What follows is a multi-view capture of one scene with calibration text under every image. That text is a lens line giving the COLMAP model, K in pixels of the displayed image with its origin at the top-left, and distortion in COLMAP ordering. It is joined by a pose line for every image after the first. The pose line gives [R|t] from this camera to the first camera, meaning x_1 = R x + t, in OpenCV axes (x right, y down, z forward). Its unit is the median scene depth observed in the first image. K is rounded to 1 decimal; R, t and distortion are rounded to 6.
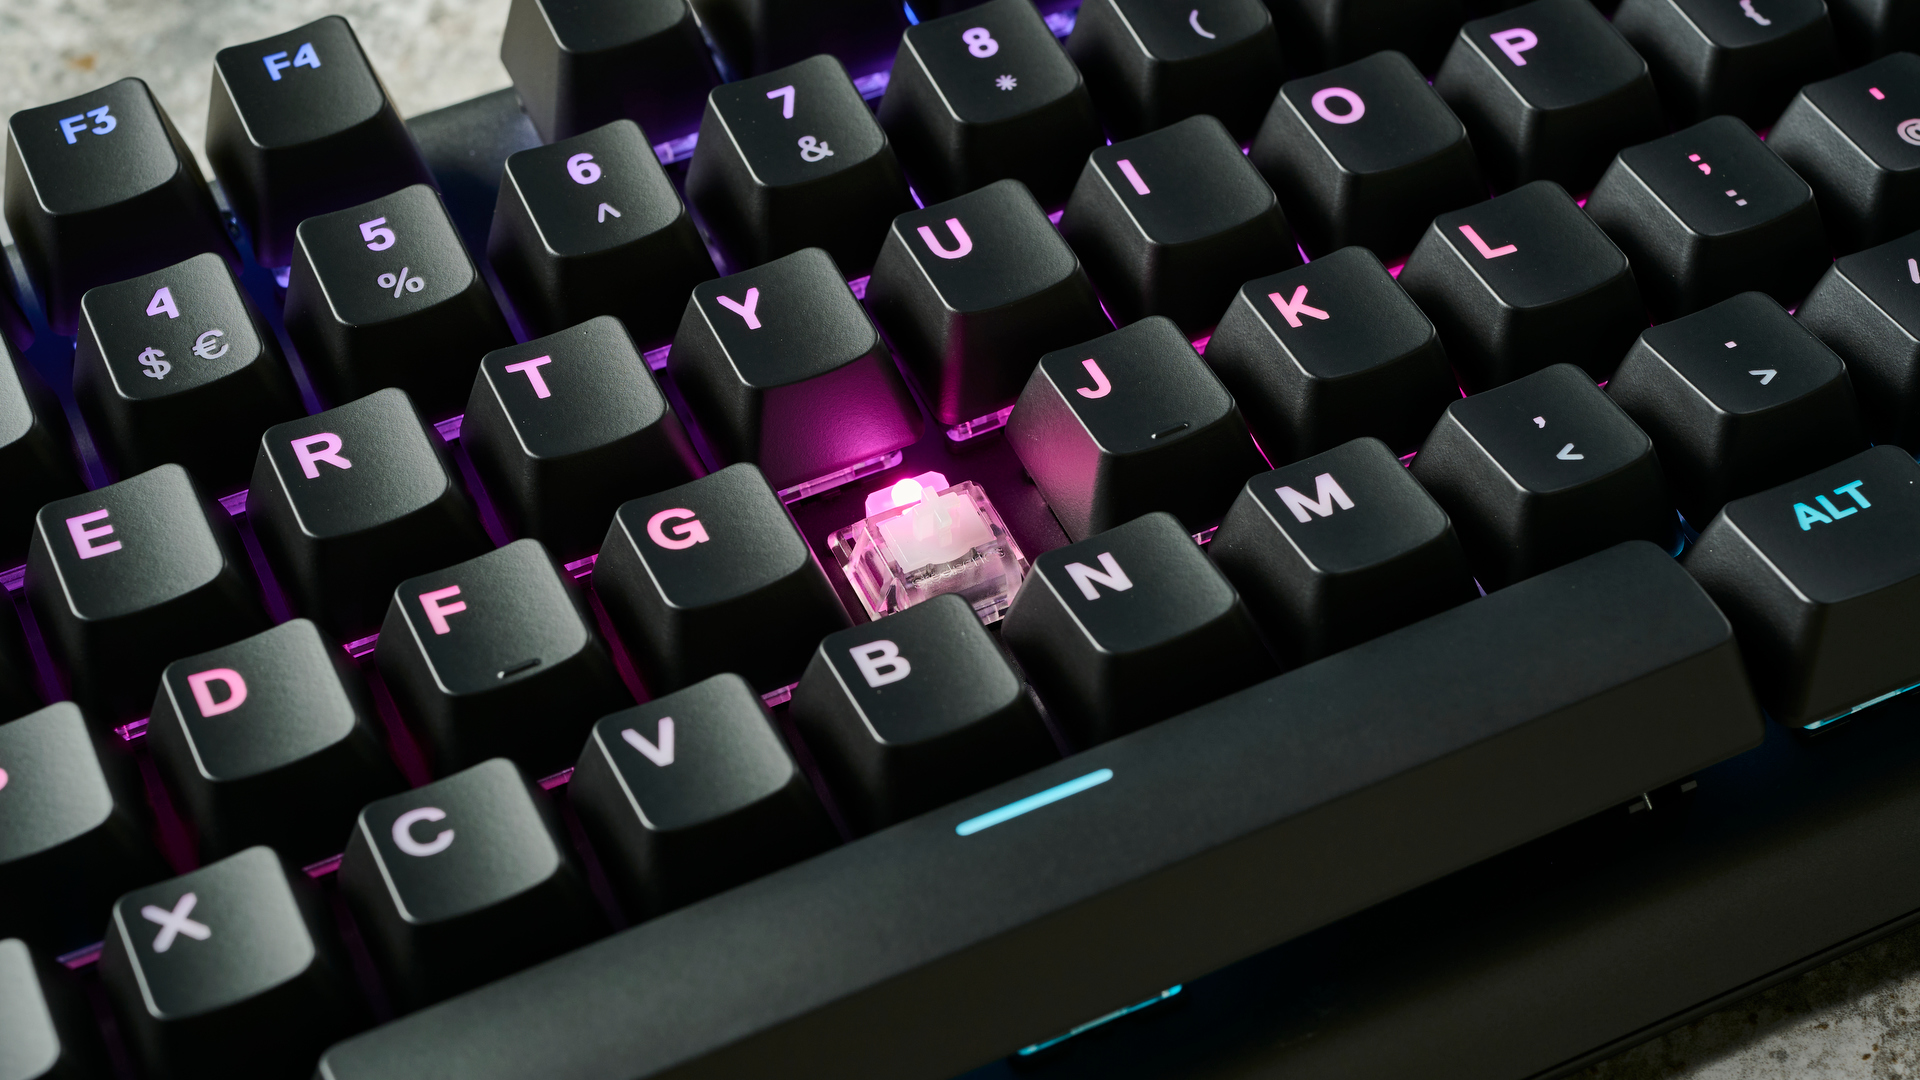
lens RADIAL K [[3477.9, 0, 953.6], [0, 3477.9, 534.3], [0, 0, 1]] dist [0.000807, 0.000000]
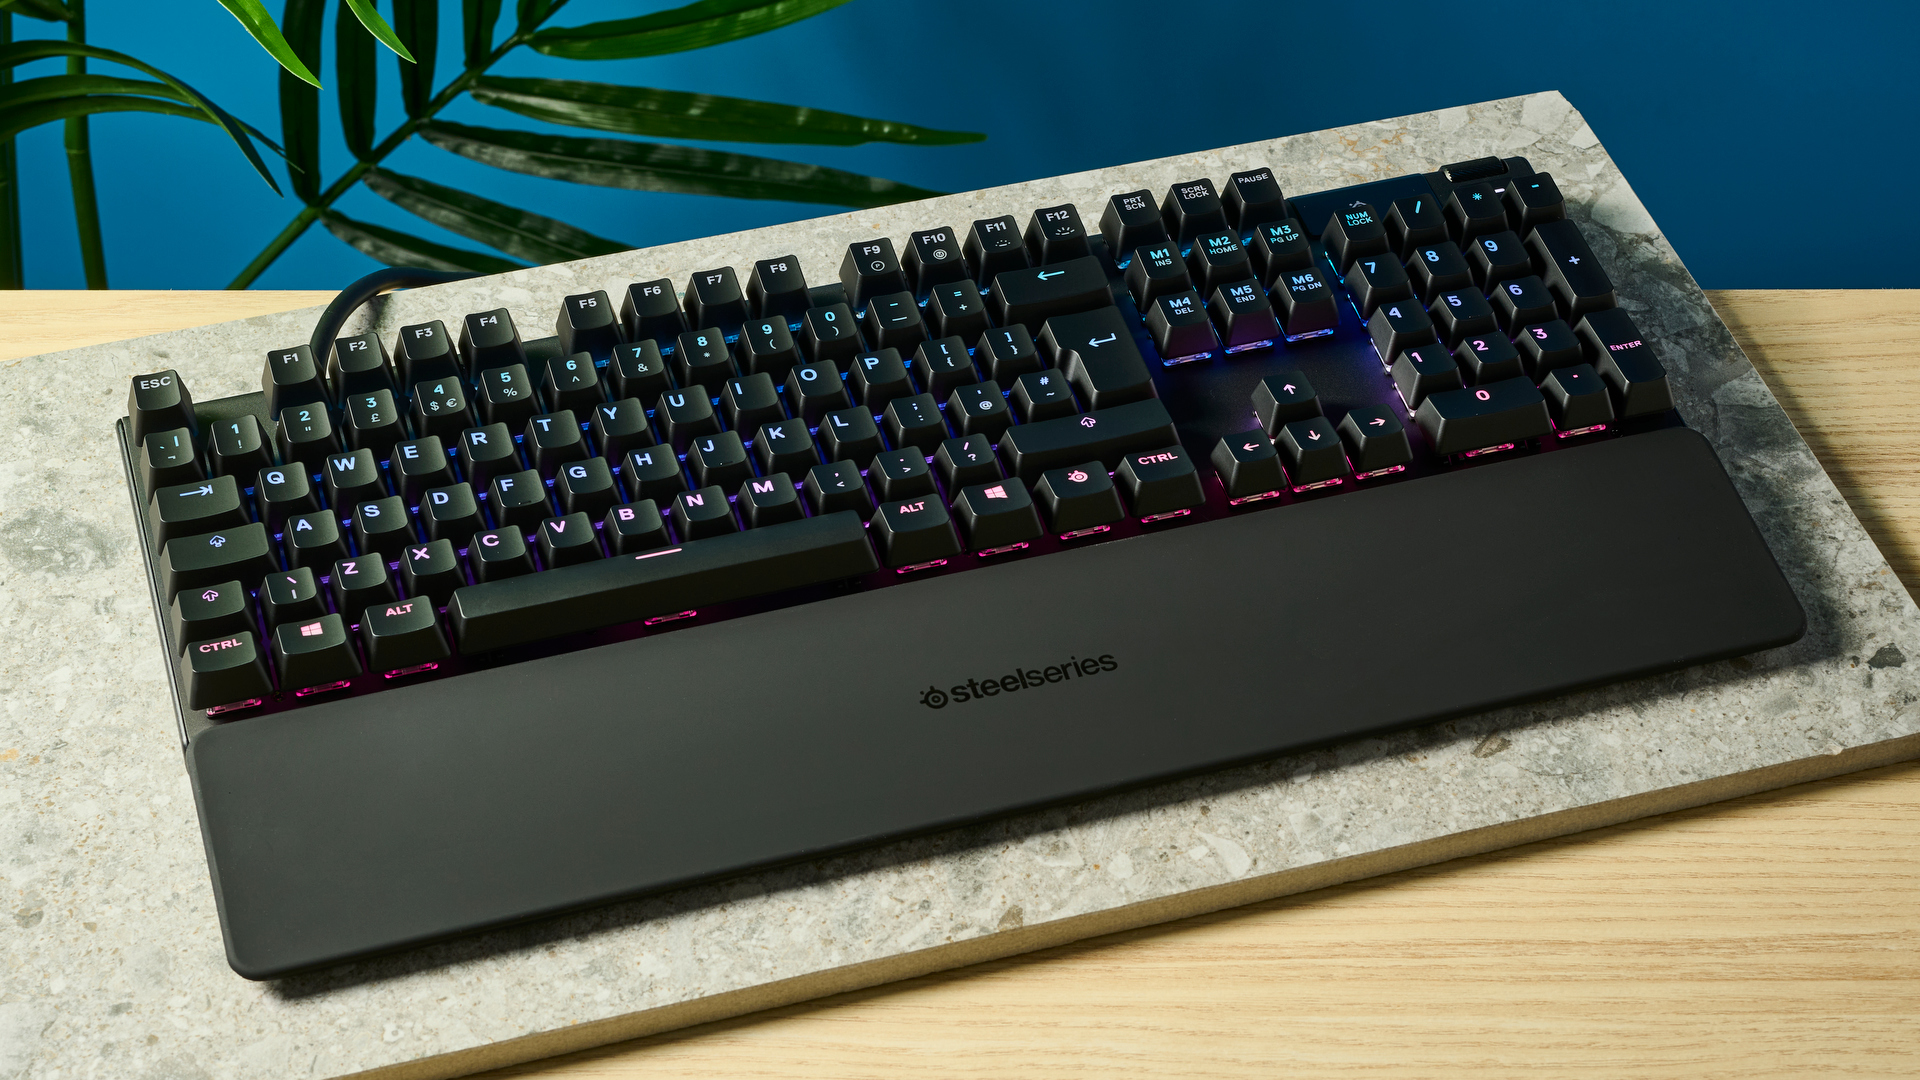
lens RADIAL K [[3960.8, 0, 964.2], [0, 3960.8, 536.1], [0, 0, 1]] dist [-0.003667, 0.000000]
pose [[0.989059, 0.127204, -0.074712, 0.576593], [-0.132247, 0.988954, -0.066936, 0.262516], [0.065372, 0.076084, 0.994956, -2.755332]]
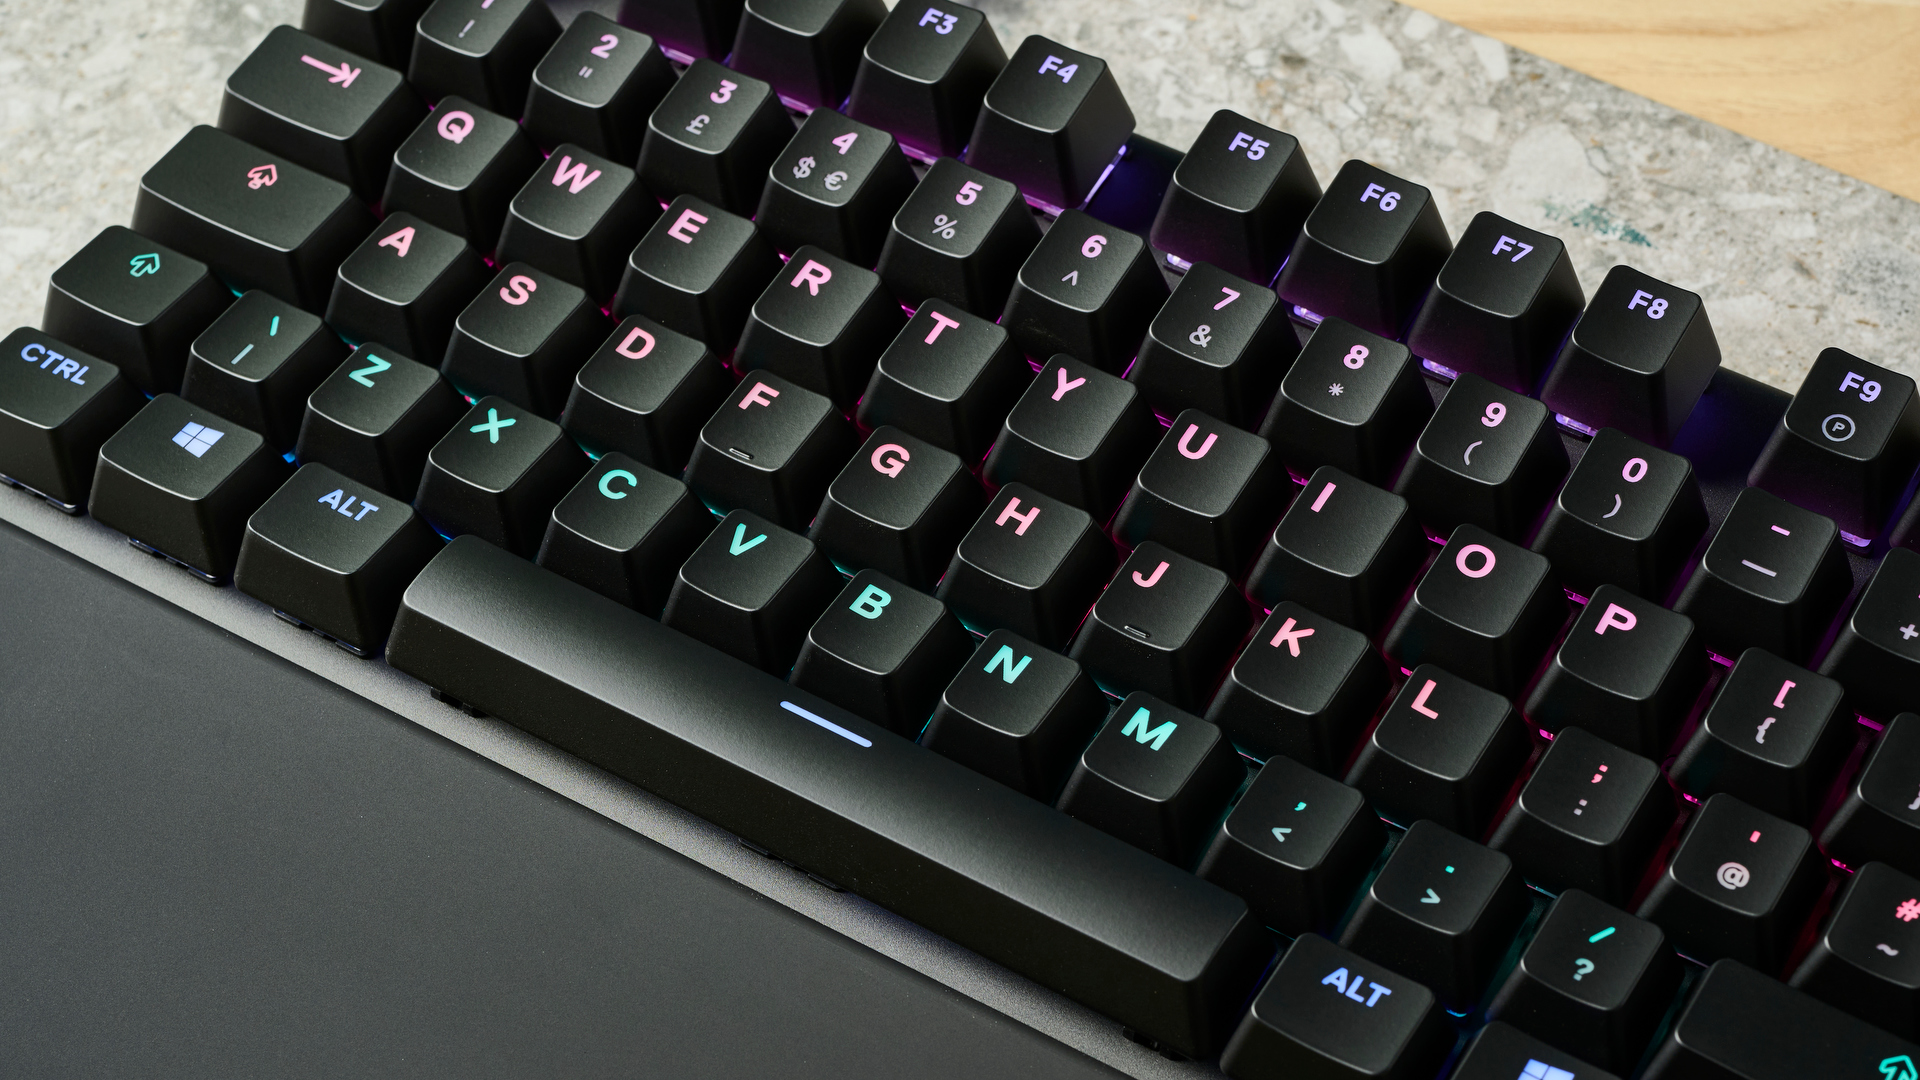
lens RADIAL K [[3960.8, 0, 968.2], [0, 3960.8, 540.4], [0, 0, 1]] dist [-0.003667, 0.000000]
pose [[0.554756, 0.660258, -0.506266, 0.822383], [-0.585023, 0.742210, 0.326913, -0.548669], [0.591603, 0.114820, 0.798012, -0.361758]]
